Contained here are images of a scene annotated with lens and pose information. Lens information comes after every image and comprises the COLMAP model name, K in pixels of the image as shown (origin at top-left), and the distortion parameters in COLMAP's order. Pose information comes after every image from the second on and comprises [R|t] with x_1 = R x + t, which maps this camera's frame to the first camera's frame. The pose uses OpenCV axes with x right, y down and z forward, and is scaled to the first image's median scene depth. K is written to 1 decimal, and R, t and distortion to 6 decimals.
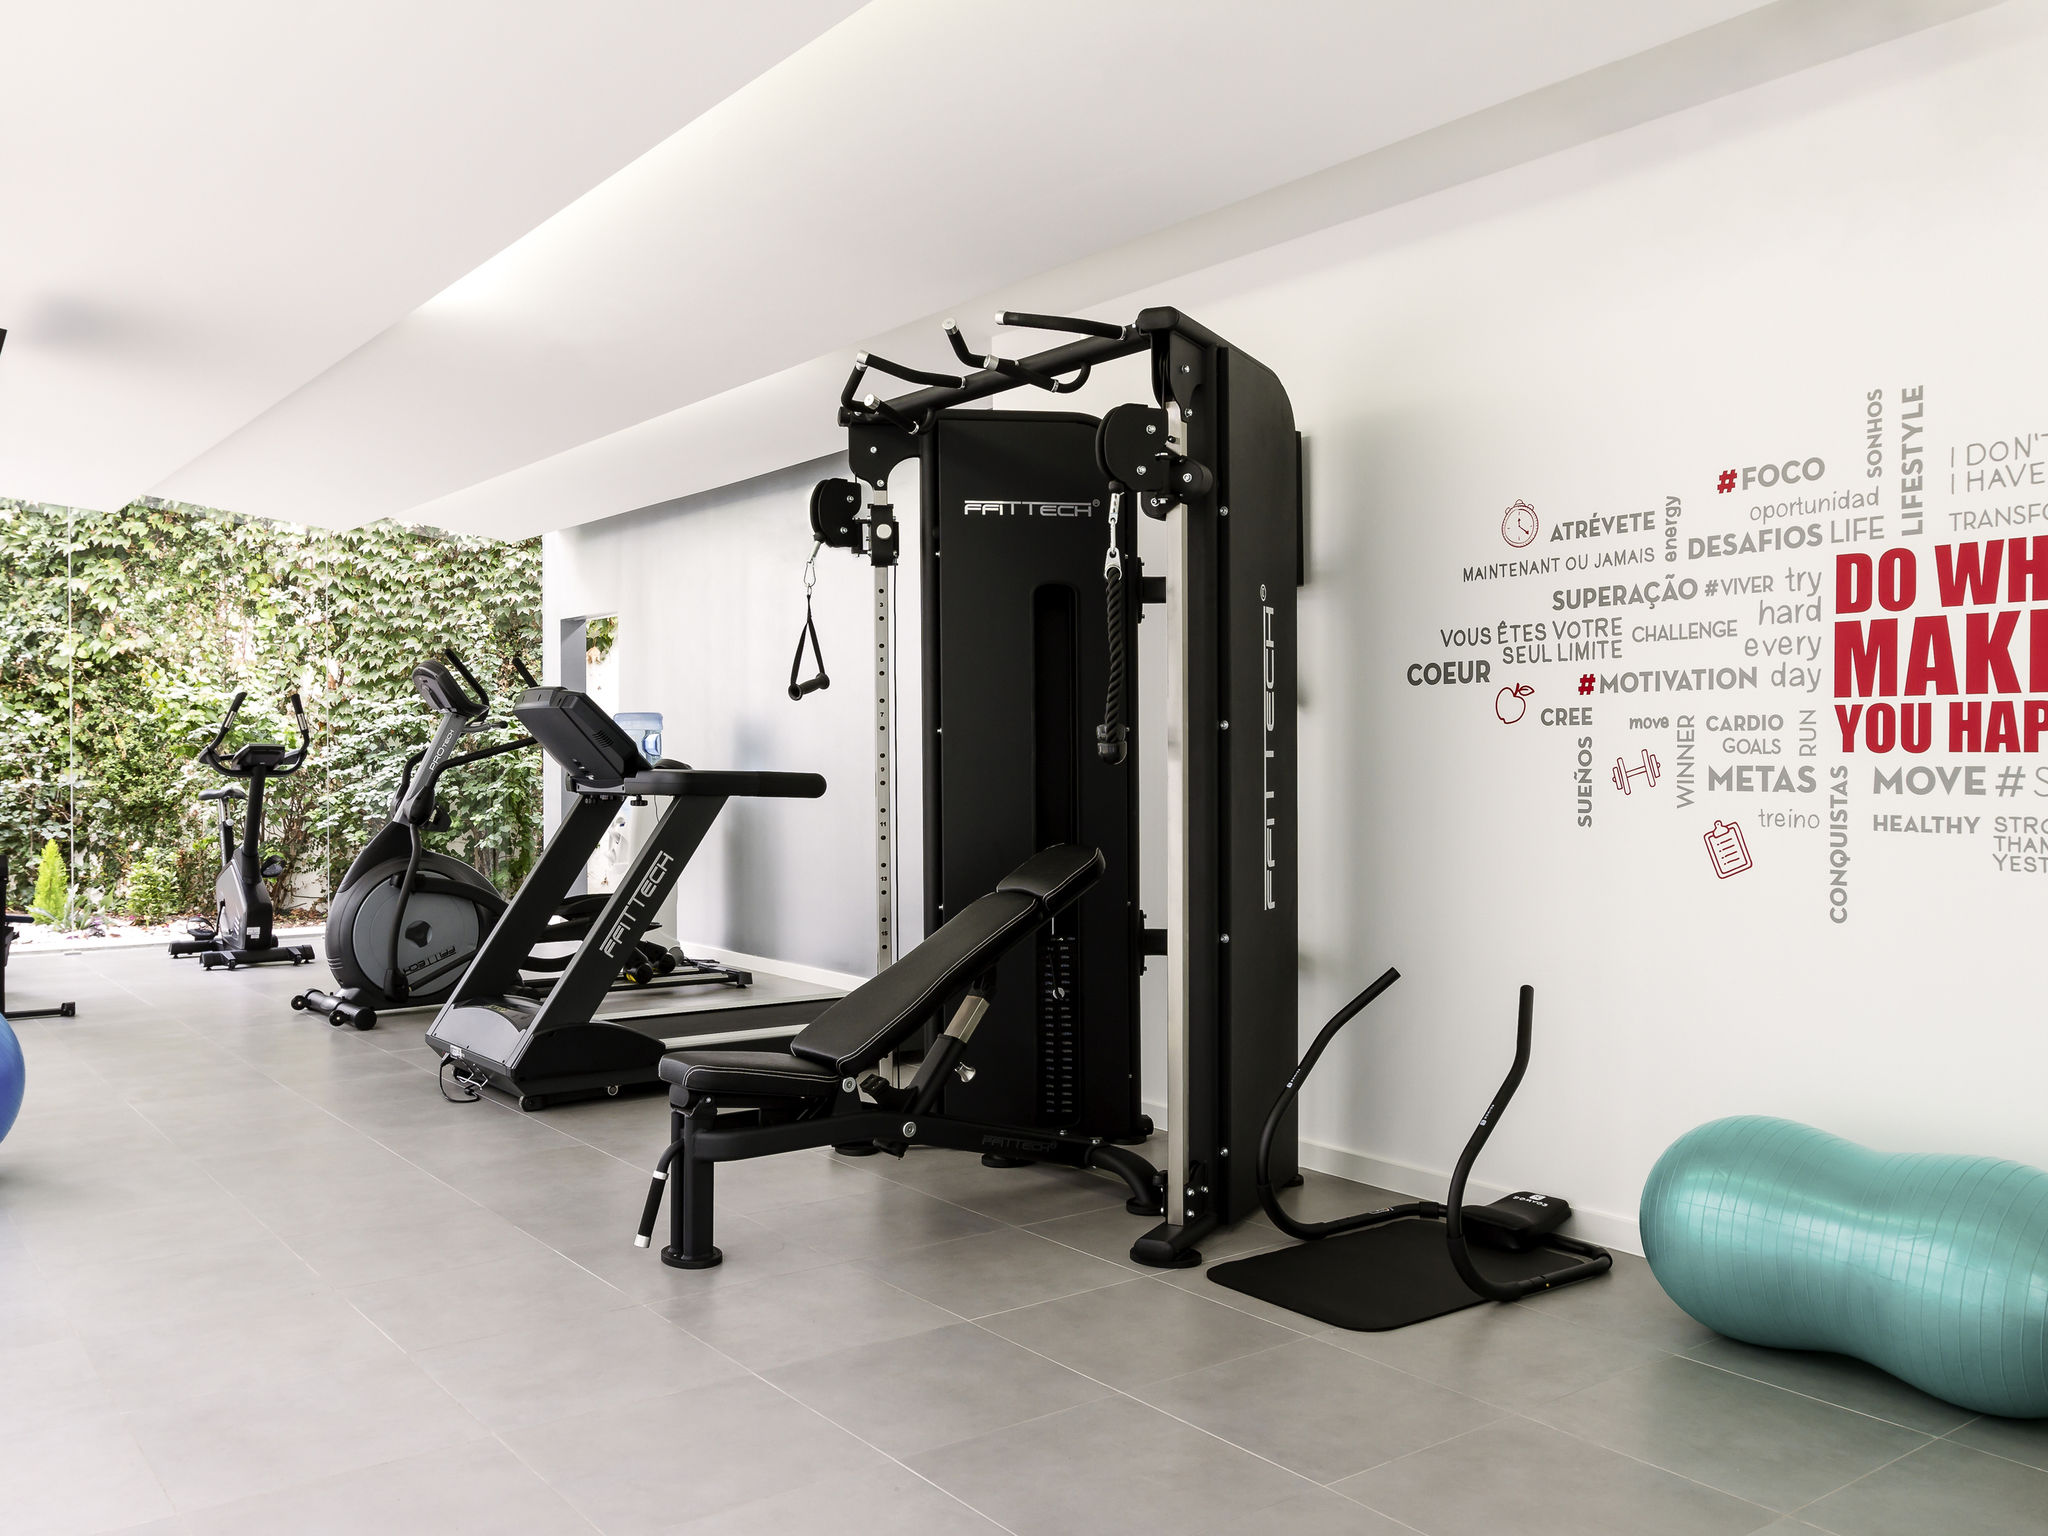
lens RADIAL K [[1719.8, 0, 1025.3], [0, 1719.8, 765.6], [0, 0, 1]] dist [0.009326, 0.022426]
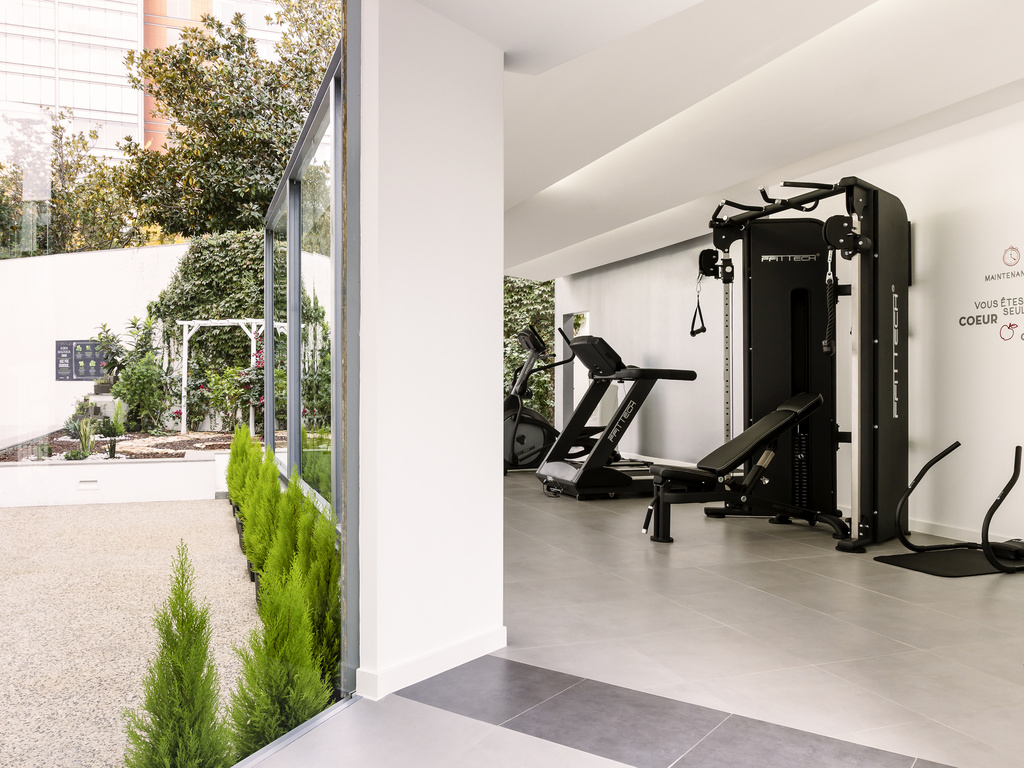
lens RADIAL K [[859.9, 0, 509.3], [0, 859.9, 384.9], [0, 0, 1]] dist [0.009326, 0.022426]
pose [[0.961042, 0.004024, -0.276373, -0.042644], [-0.006868, 0.999933, -0.009323, 0.047329], [0.276317, 0.010858, 0.961005, -0.299452]]
